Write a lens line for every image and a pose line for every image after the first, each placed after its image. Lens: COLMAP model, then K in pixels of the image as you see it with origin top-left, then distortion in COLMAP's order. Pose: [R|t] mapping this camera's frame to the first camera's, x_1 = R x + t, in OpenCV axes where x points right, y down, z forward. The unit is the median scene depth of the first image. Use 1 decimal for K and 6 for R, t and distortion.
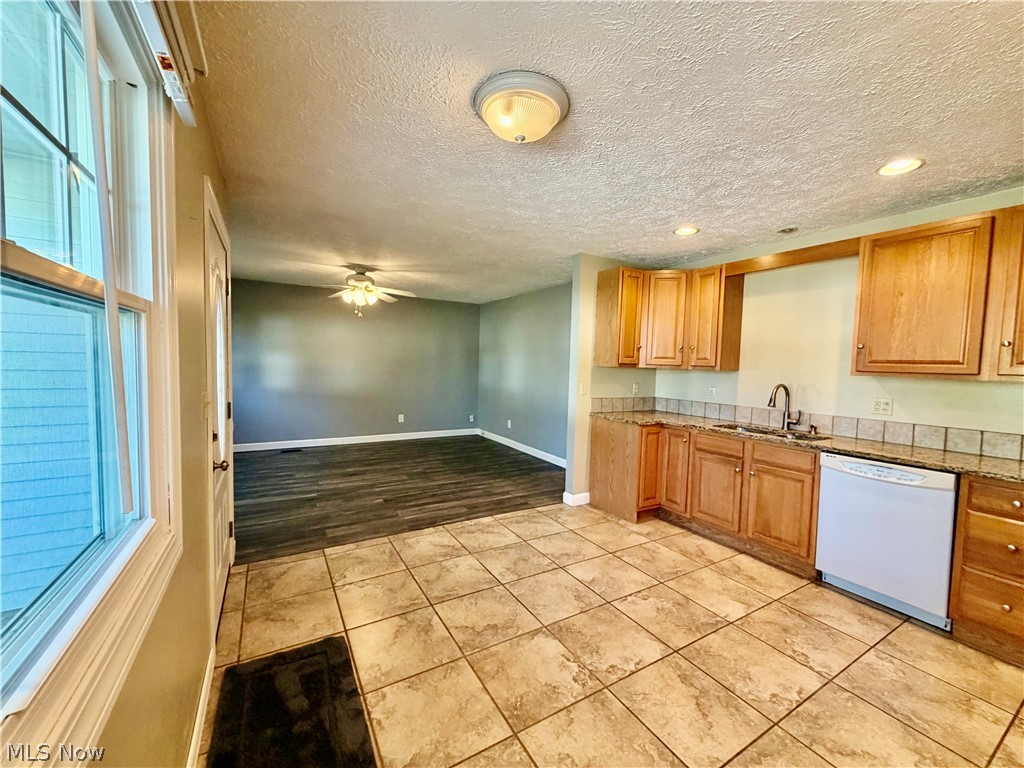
lens RADIAL K [[407.5, 0, 508.7], [0, 407.5, 382.4], [0, 0, 1]] dist [-0.001859, 0.000908]
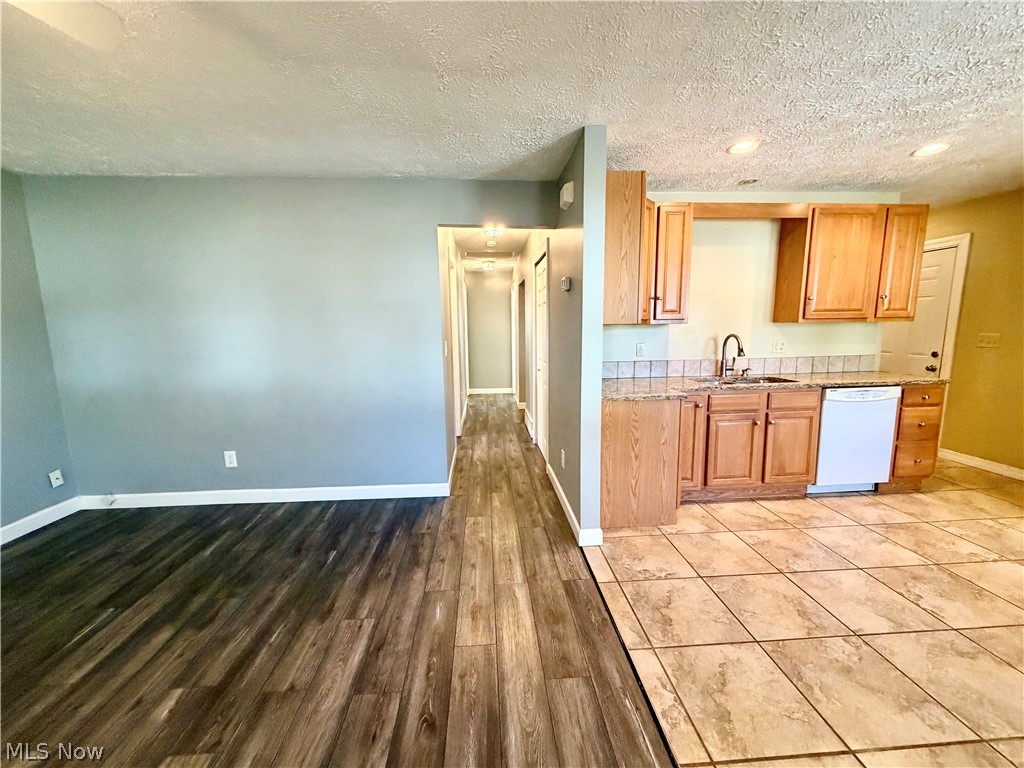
lens RADIAL K [[407.5, 0, 508.4], [0, 407.5, 383.4], [0, 0, 1]] dist [-0.001859, 0.000908]
pose [[0.446097, -0.157751, 0.880972, -0.540320], [0.070928, 0.987479, 0.140907, -0.059923], [-0.892170, -0.000372, 0.451700, 1.044182]]
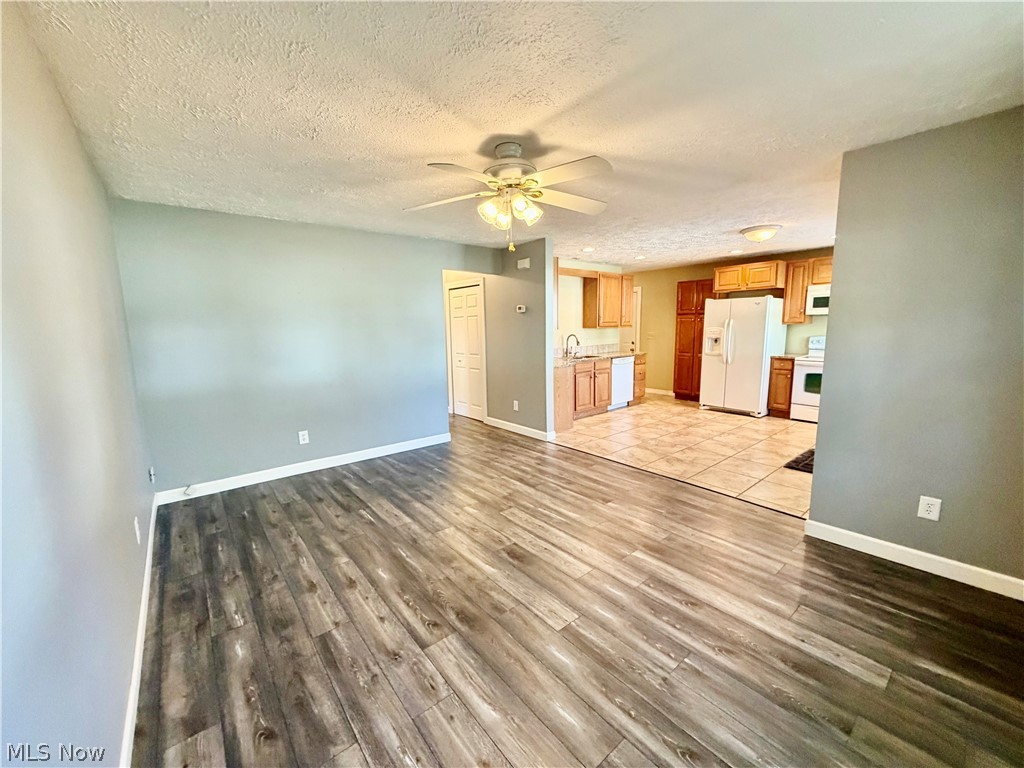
lens RADIAL K [[407.5, 0, 508.5], [0, 407.5, 383.5], [0, 0, 1]] dist [-0.001859, 0.000908]
pose [[-0.156946, -0.163354, 0.974004, -1.311506], [0.065174, 0.982363, 0.175258, -0.132987], [-0.985454, 0.090985, -0.143531, 1.635247]]
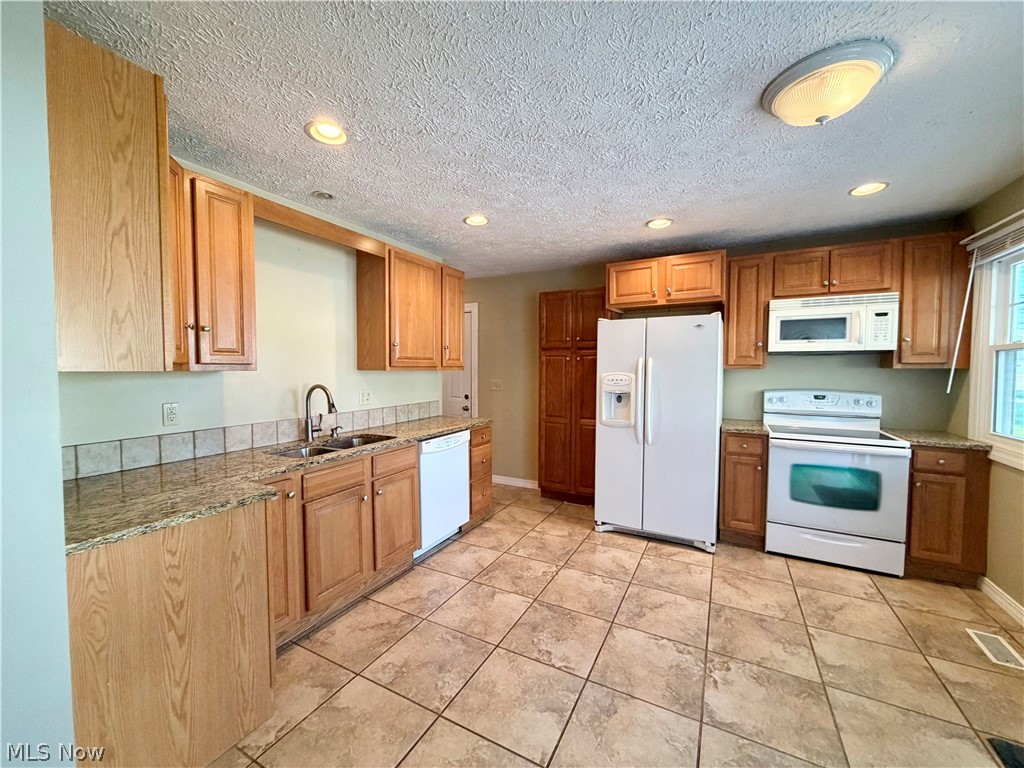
lens RADIAL K [[407.5, 0, 507.7], [0, 407.5, 384.4], [0, 0, 1]] dist [-0.001859, 0.000908]
pose [[-0.522991, -0.060857, 0.850163, -0.213633], [0.029377, 0.995568, 0.089337, -0.057710], [-0.851832, 0.071698, -0.518885, 1.101899]]
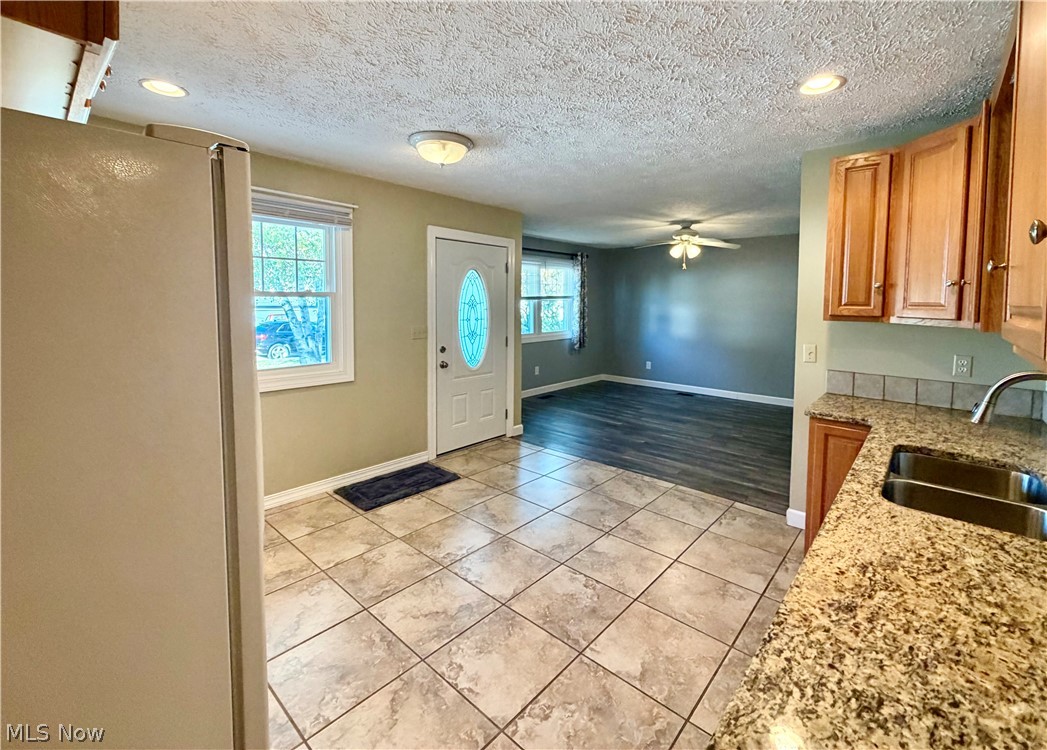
lens RADIAL K [[451.7, 0, 539.2], [0, 451.7, 324.6], [0, 0, 1]] dist [-0.000434, -0.000128]
pose [[0.321502, 0.022524, -0.946641, 0.907624], [-0.047867, 0.998825, 0.007508, -0.018505], [0.945698, 0.042899, 0.322202, 0.434713]]
